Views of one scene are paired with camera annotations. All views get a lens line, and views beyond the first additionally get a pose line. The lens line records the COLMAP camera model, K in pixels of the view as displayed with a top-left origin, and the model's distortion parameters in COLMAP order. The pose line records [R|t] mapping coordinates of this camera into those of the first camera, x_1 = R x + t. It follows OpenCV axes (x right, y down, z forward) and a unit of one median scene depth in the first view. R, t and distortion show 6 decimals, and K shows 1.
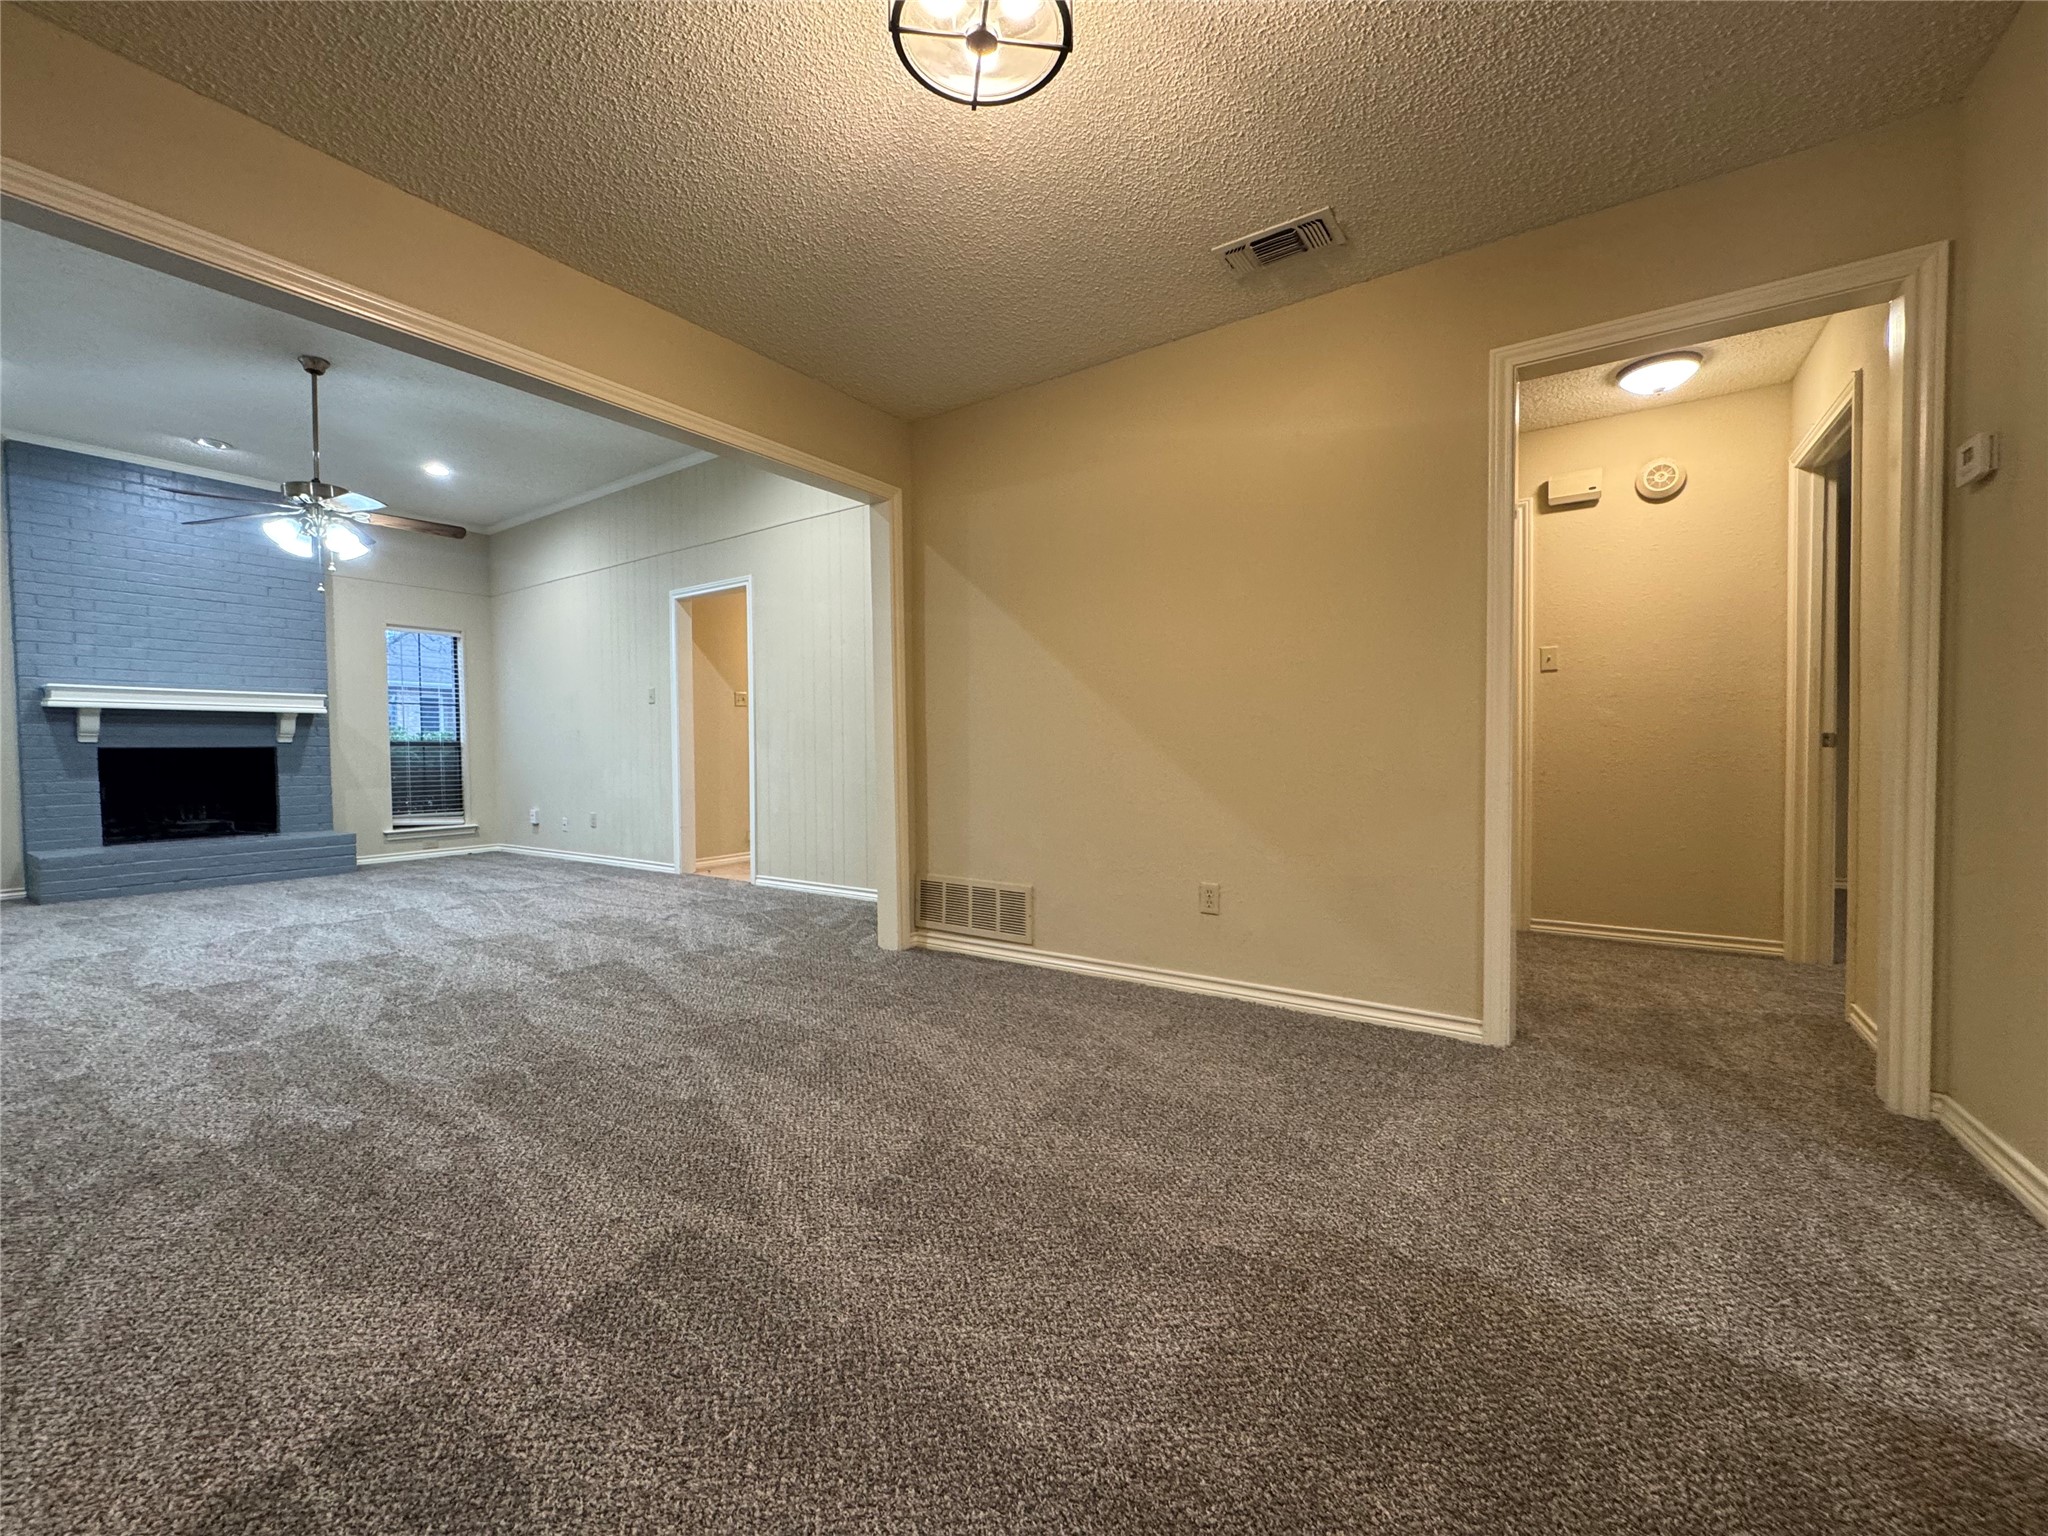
lens RADIAL K [[815.1, 0, 1020.4], [0, 815.1, 767.9], [0, 0, 1]] dist [-0.002139, -0.000399]
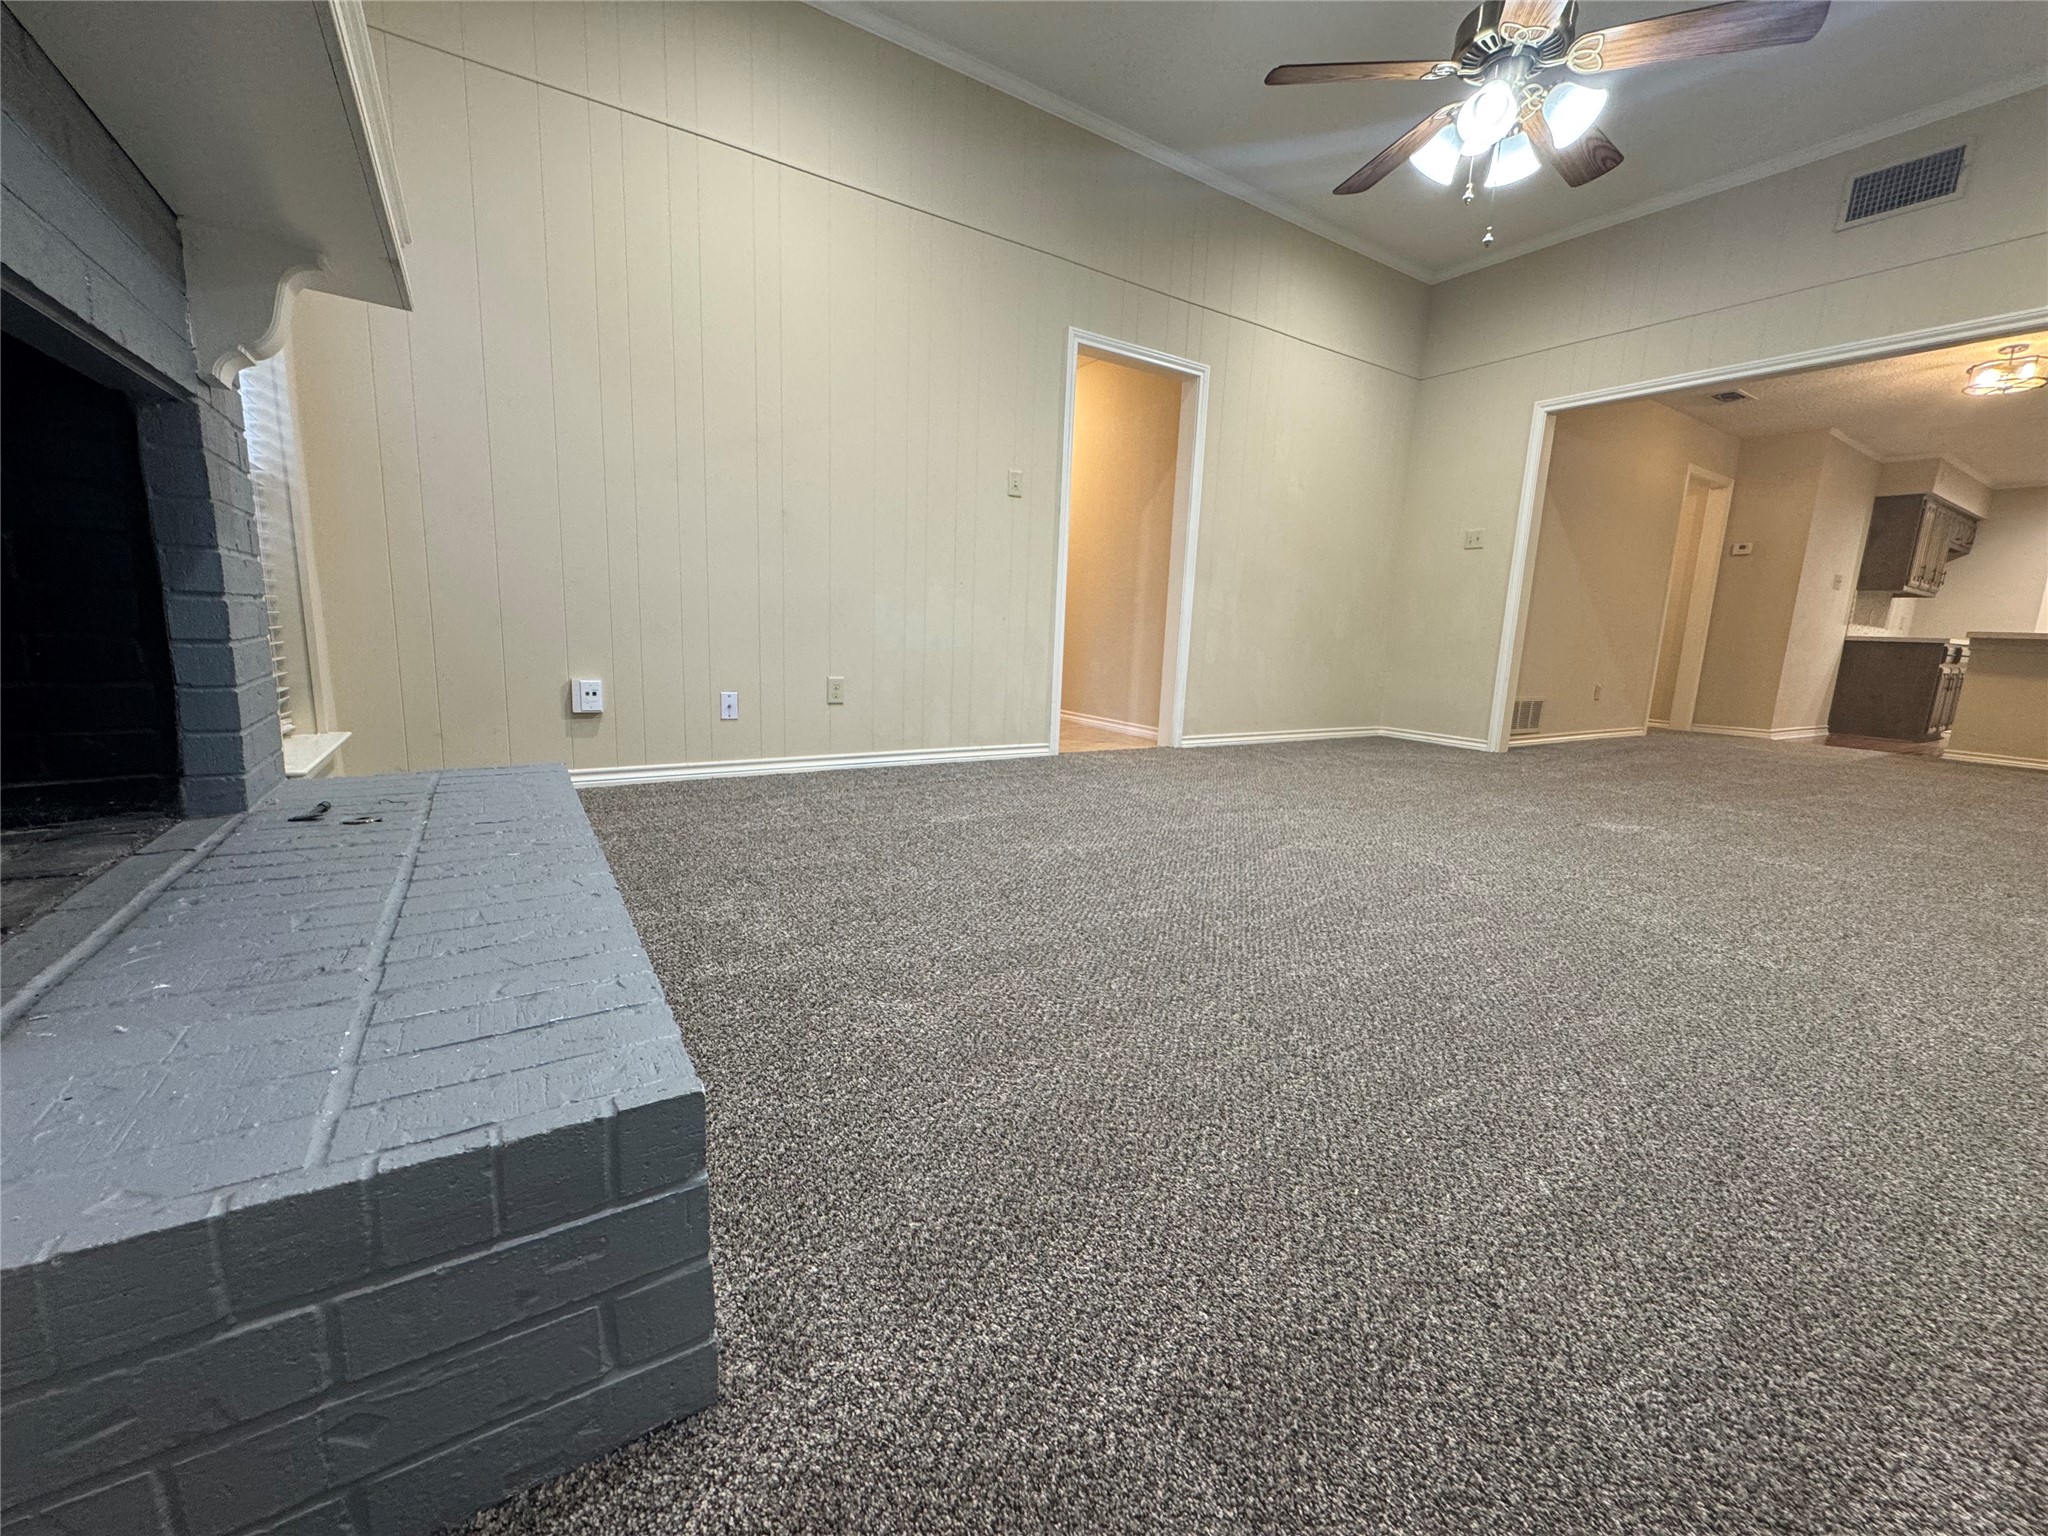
lens RADIAL K [[815.1, 0, 995.5], [0, 815.1, 767.5], [0, 0, 1]] dist [-0.002139, -0.000399]
pose [[0.393728, -0.126888, 0.910427, -1.194462], [-0.017952, 0.989177, 0.145627, 0.041861], [-0.919052, -0.073681, 0.387189, 0.852128]]
